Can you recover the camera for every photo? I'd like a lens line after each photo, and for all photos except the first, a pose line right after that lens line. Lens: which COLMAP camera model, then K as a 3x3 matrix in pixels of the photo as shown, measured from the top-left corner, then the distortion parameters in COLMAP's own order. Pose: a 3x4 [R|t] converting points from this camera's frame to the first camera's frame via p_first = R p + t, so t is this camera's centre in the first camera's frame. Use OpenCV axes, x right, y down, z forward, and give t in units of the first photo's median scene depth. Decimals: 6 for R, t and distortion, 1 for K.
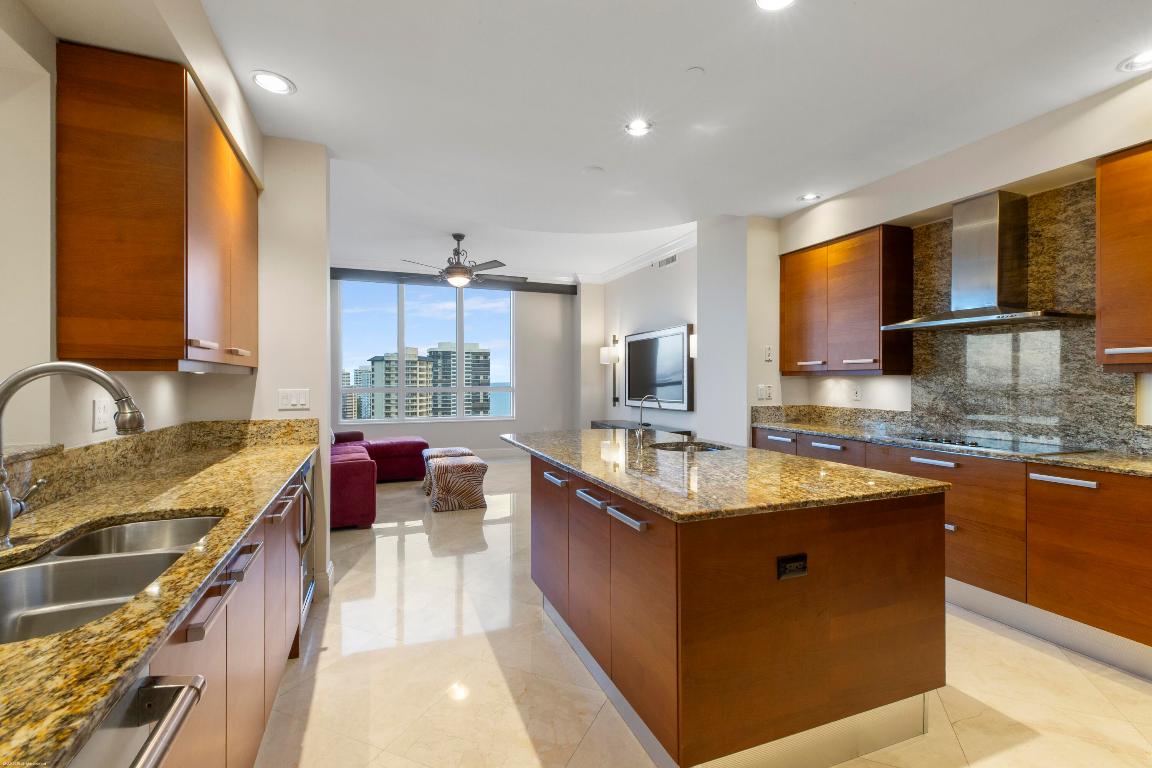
lens RADIAL K [[526.6, 0, 597.5], [0, 526.6, 380.4], [0, 0, 1]] dist [-0.018619, -0.000004]
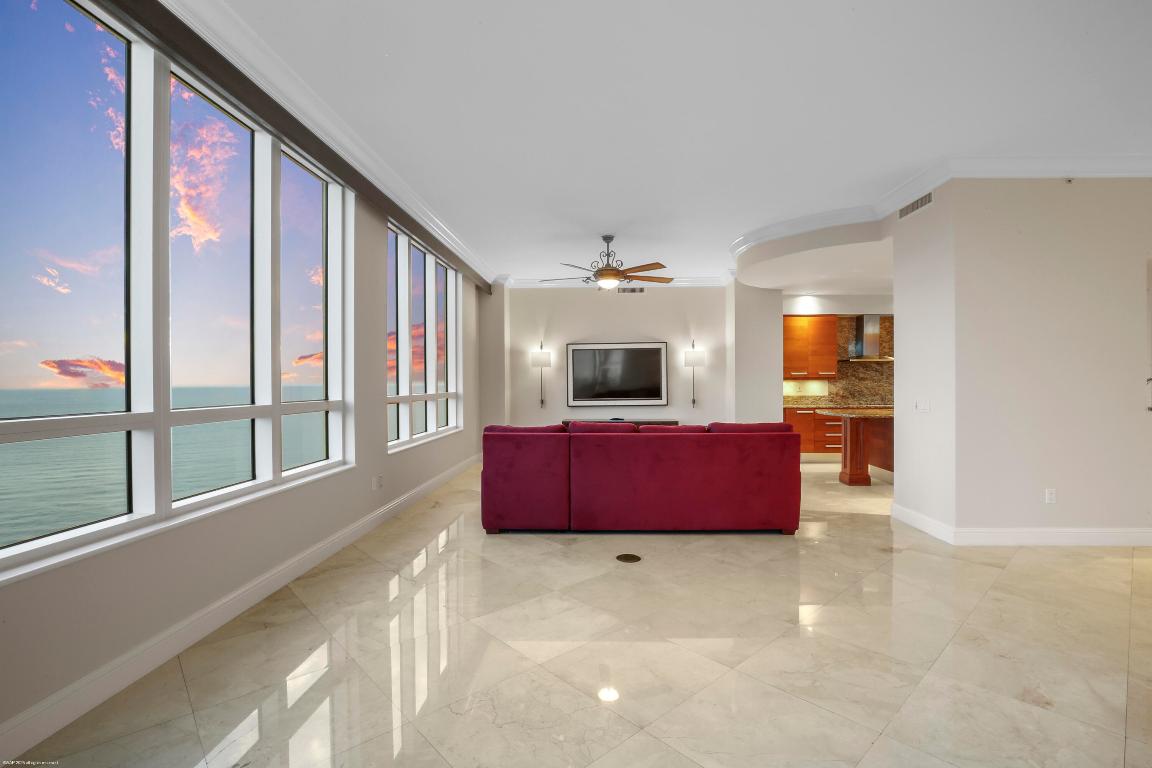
lens RADIAL K [[526.6, 0, 597.5], [0, 526.6, 380.4], [0, 0, 1]] dist [-0.018619, -0.000004]
pose [[0.395799, 0.007227, 0.918309, -1.672346], [0.005579, 0.999932, -0.010273, 0.009638], [-0.918320, 0.009189, 0.395732, 0.876266]]
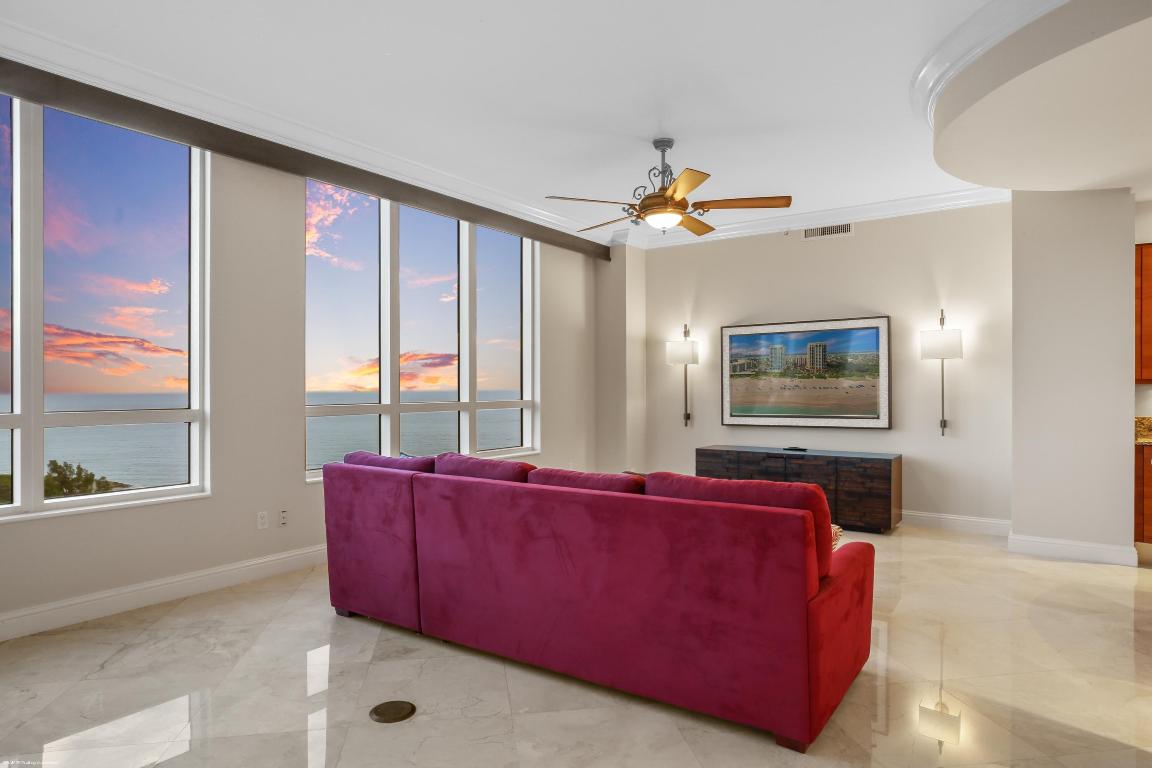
lens RADIAL K [[683.7, 0, 602.1], [0, 683.7, 388.9], [0, 0, 1]] dist [-0.002404, -0.001625]
pose [[0.833105, 0.003149, 0.553106, -1.045796], [-0.001889, 0.999994, -0.002849, 0.005004], [-0.553112, 0.001329, 0.833106, 0.561421]]
